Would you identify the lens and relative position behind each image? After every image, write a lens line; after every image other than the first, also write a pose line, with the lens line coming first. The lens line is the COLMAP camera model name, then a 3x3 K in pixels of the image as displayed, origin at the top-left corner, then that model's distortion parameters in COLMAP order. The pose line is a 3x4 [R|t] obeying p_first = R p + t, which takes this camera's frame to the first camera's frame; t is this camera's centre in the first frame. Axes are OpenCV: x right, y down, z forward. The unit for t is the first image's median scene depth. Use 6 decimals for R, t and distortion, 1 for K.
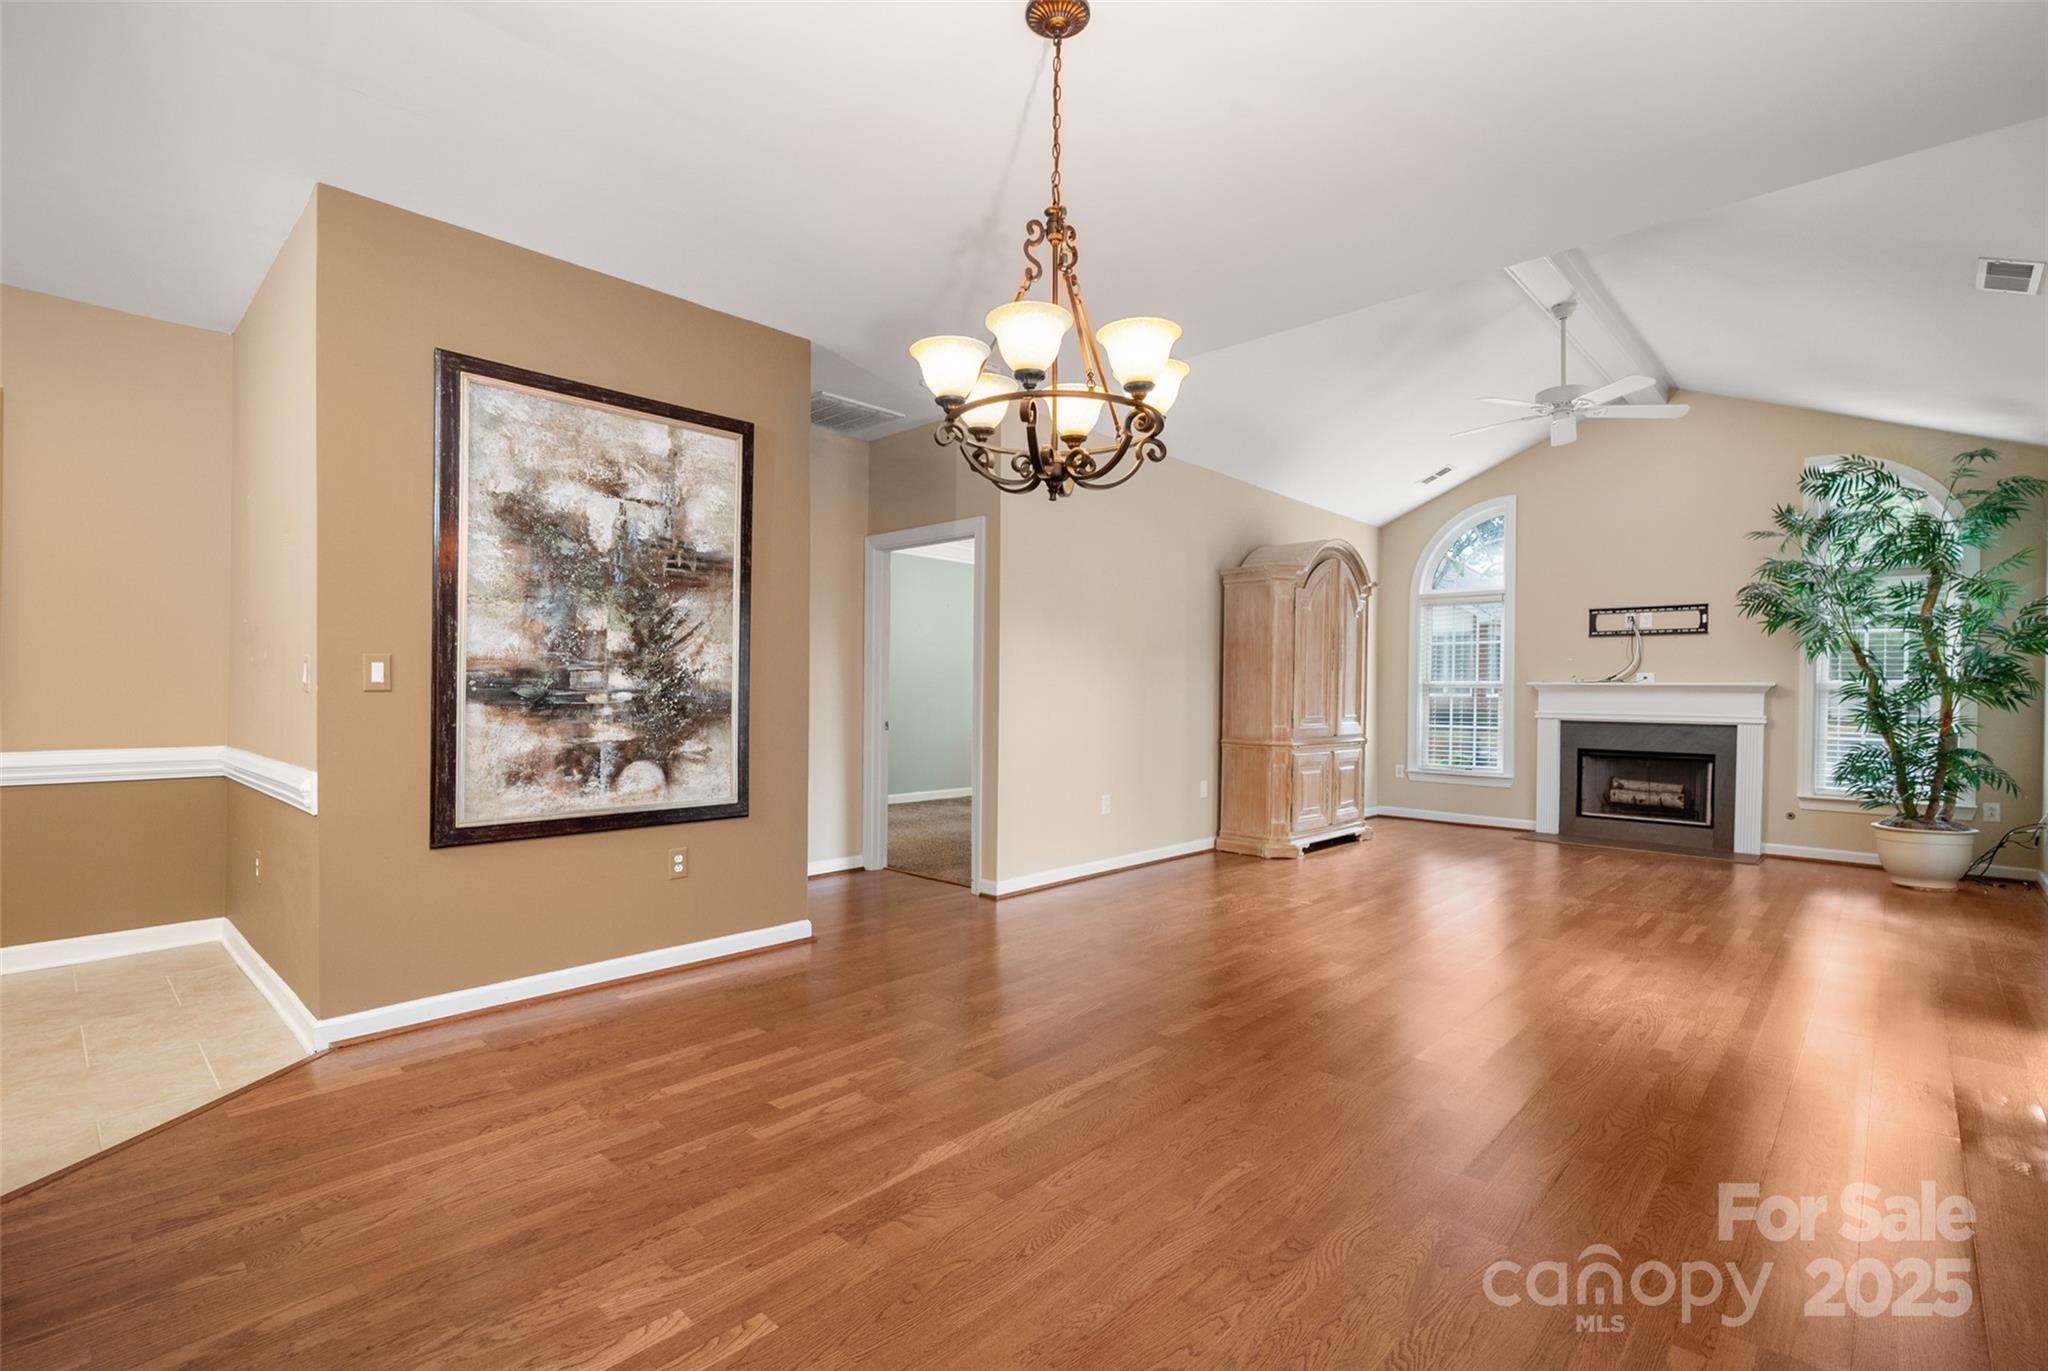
lens RADIAL K [[928.3, 0, 1017.6], [0, 928.3, 693.2], [0, 0, 1]] dist [-0.000166, 0.000009]
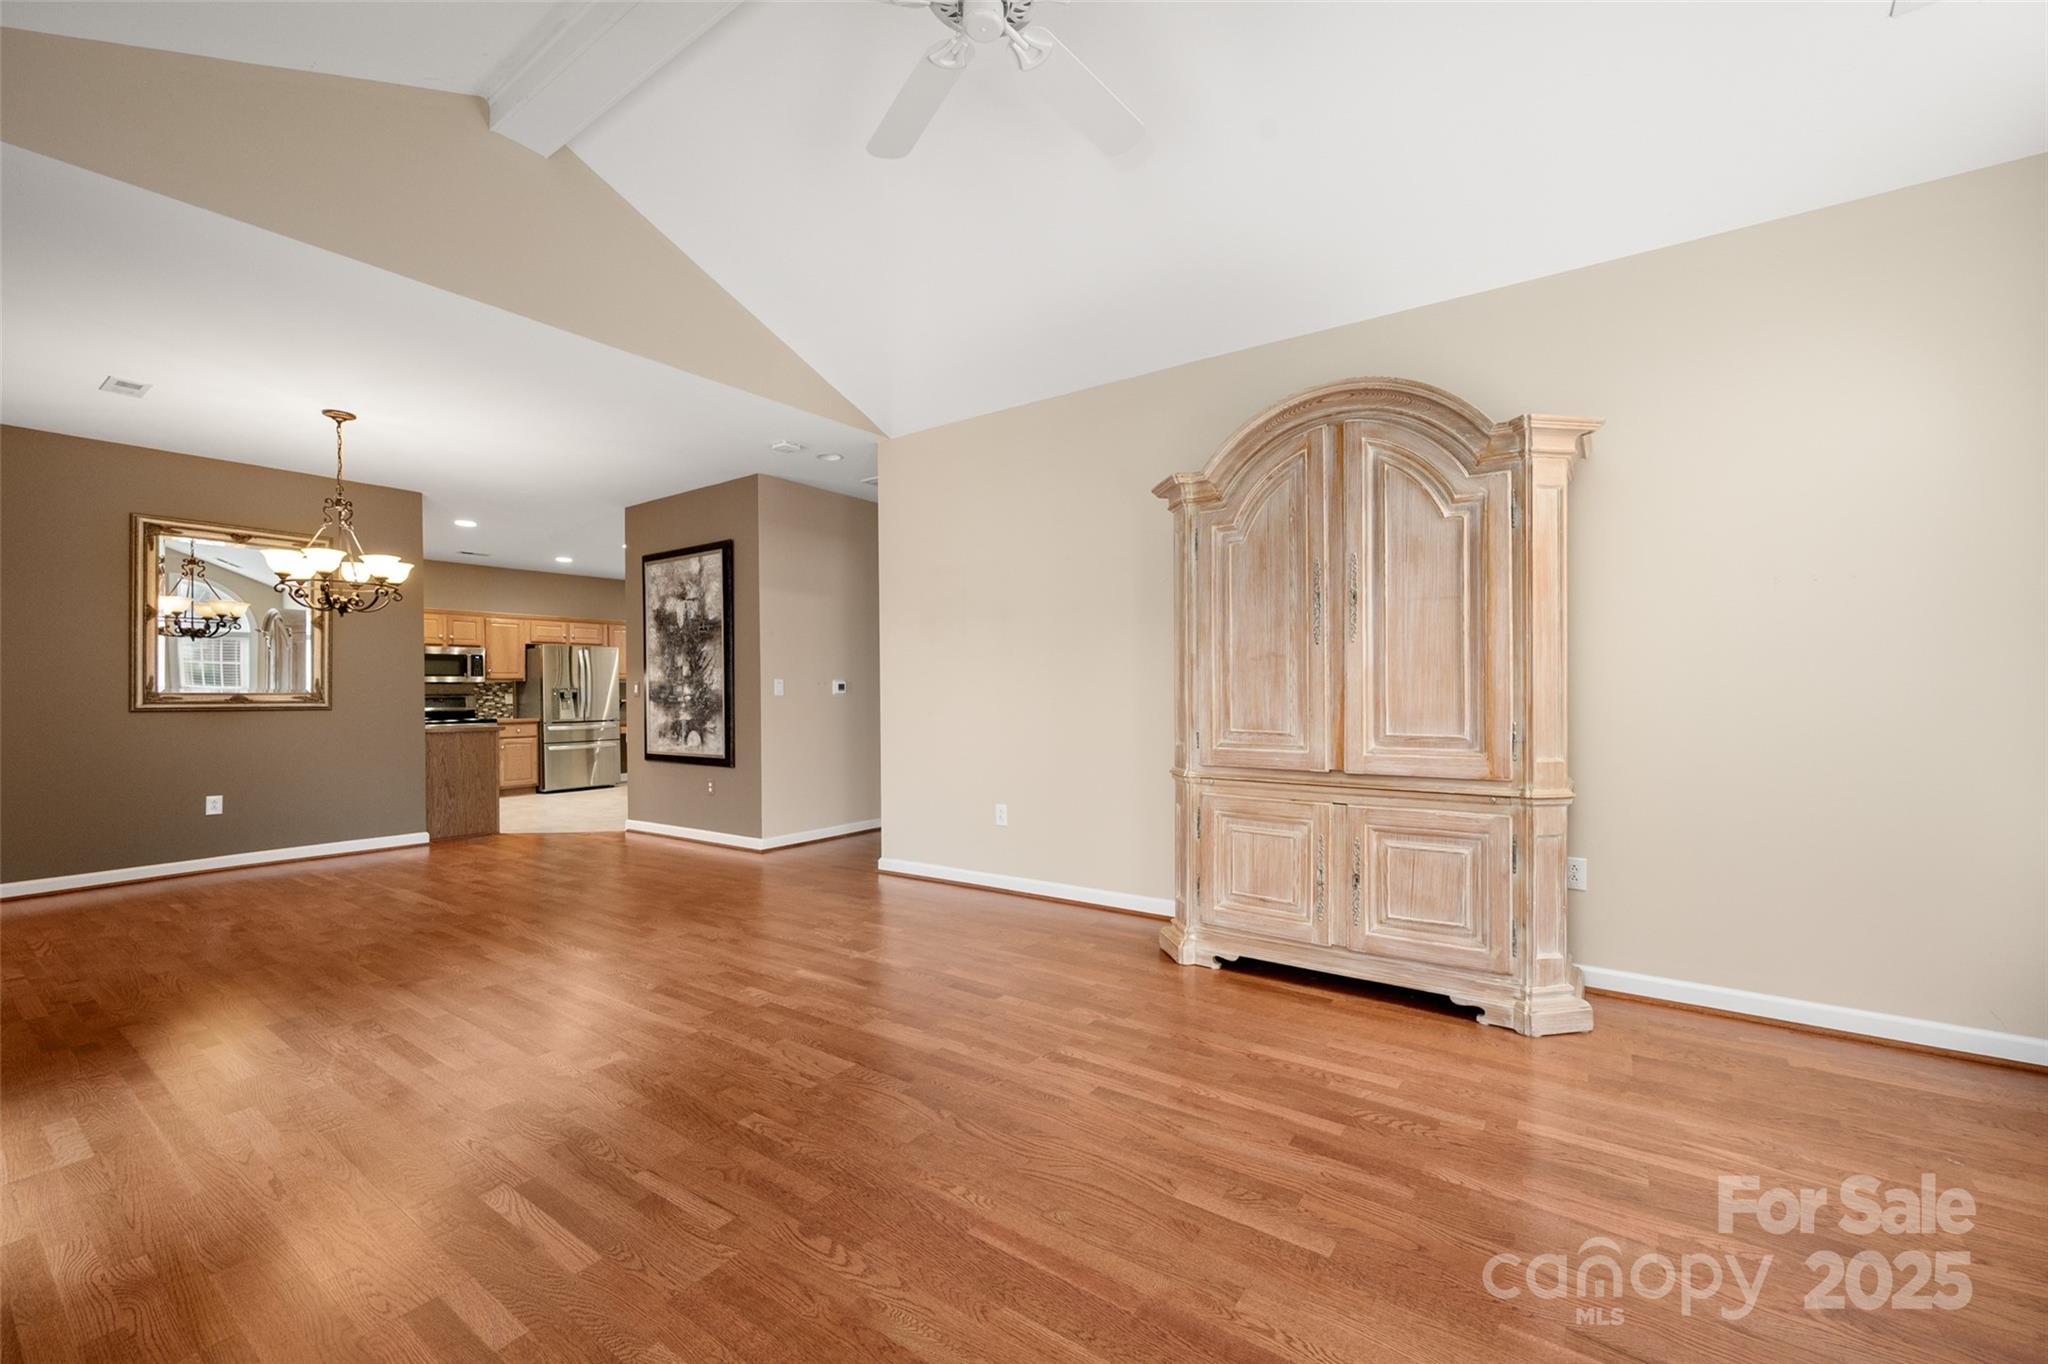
lens RADIAL K [[827.8, 0, 1039.3], [0, 827.8, 687.7], [0, 0, 1]] dist [0.003439, -0.000006]
pose [[0.147202, -0.014089, -0.989006, 1.482804], [0.007354, 0.999886, -0.013150, 0.010614], [0.989079, -0.005338, 0.147288, 1.508695]]
